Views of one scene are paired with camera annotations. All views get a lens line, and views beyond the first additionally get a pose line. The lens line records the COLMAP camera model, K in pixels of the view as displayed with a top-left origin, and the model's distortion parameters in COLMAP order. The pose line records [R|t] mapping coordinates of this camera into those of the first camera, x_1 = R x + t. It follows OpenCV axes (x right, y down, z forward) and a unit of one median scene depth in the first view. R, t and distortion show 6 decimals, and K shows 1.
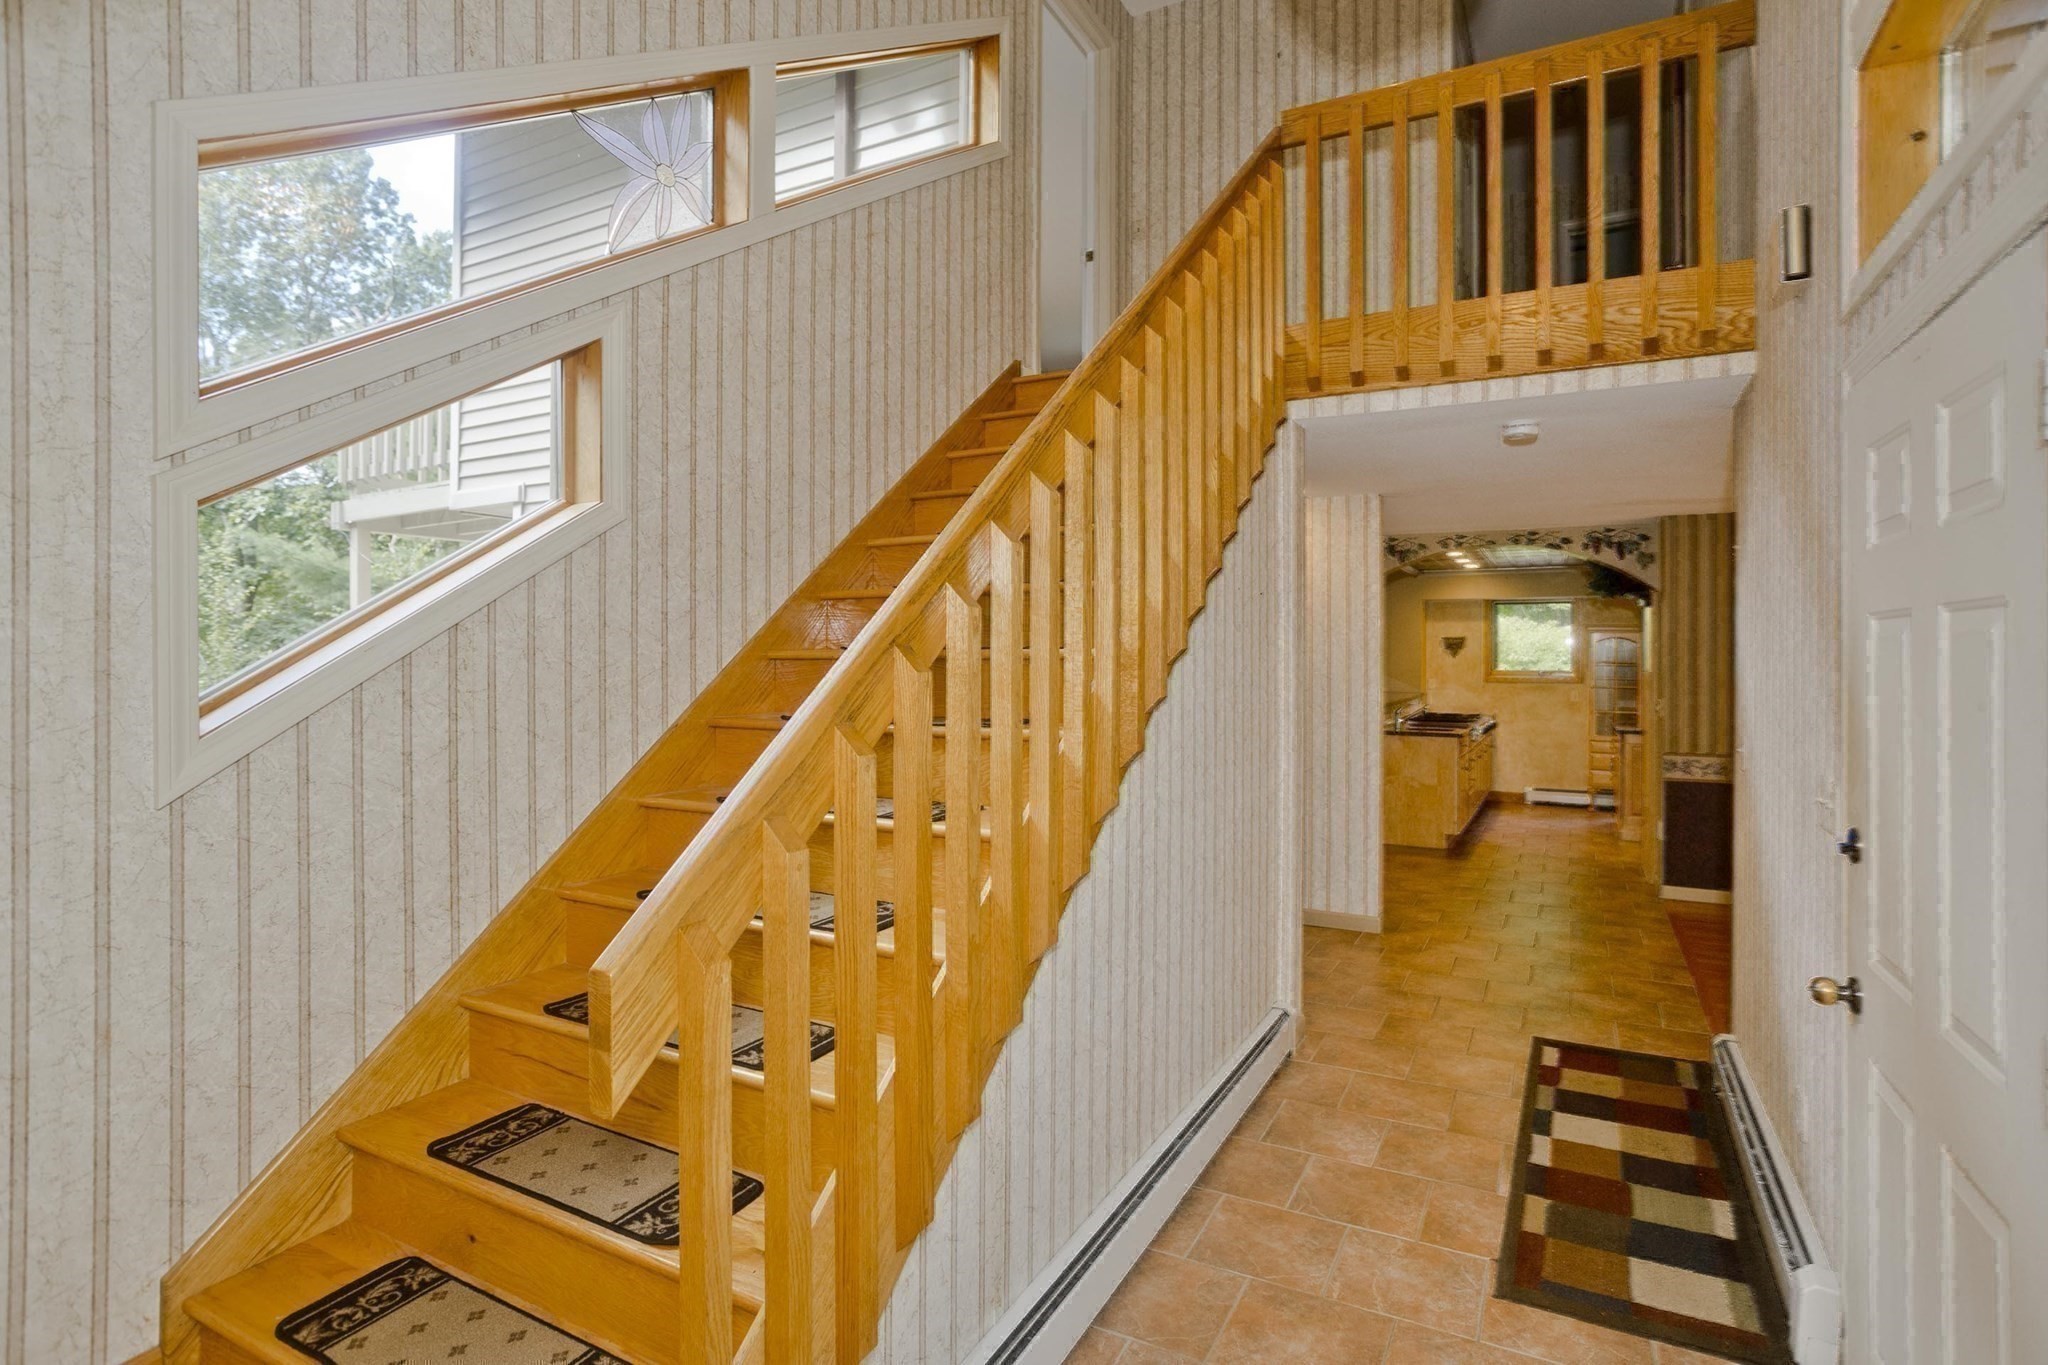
lens RADIAL K [[1014.5, 0, 1025.7], [0, 1014.5, 622.1], [0, 0, 1]] dist [-0.030038, 0.014380]
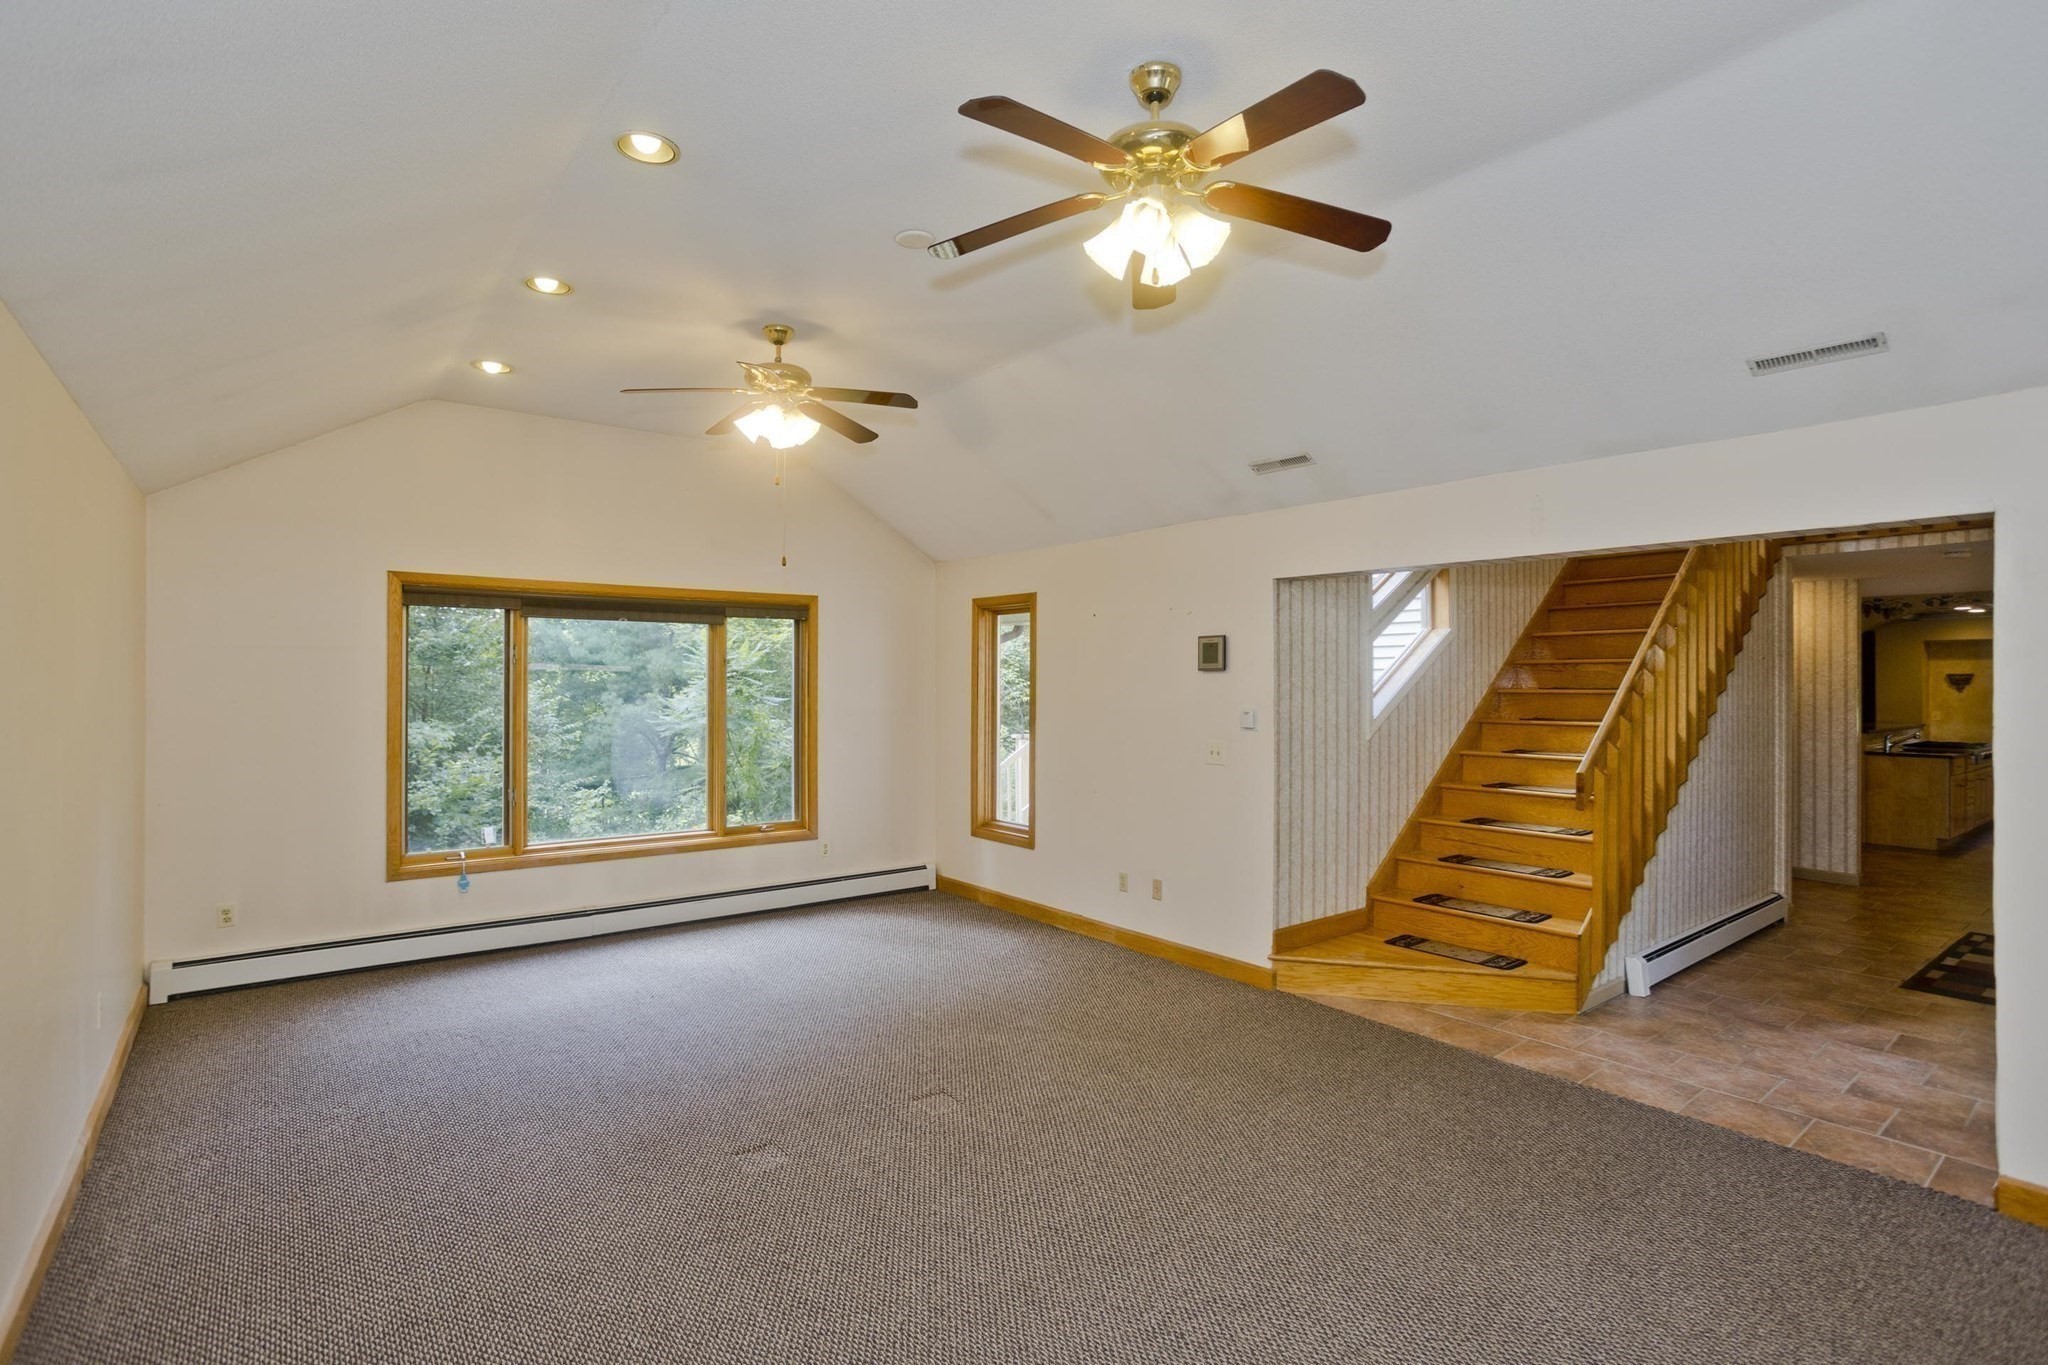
lens RADIAL K [[998.3, 0, 1027.1], [0, 998.3, 671.6], [0, 0, 1]] dist [-0.049331, 0.028555]
pose [[0.921639, -0.003116, -0.388035, -0.261798], [0.010253, 0.999814, 0.016325, -0.039710], [0.387912, -0.019025, 0.921500, -0.971353]]
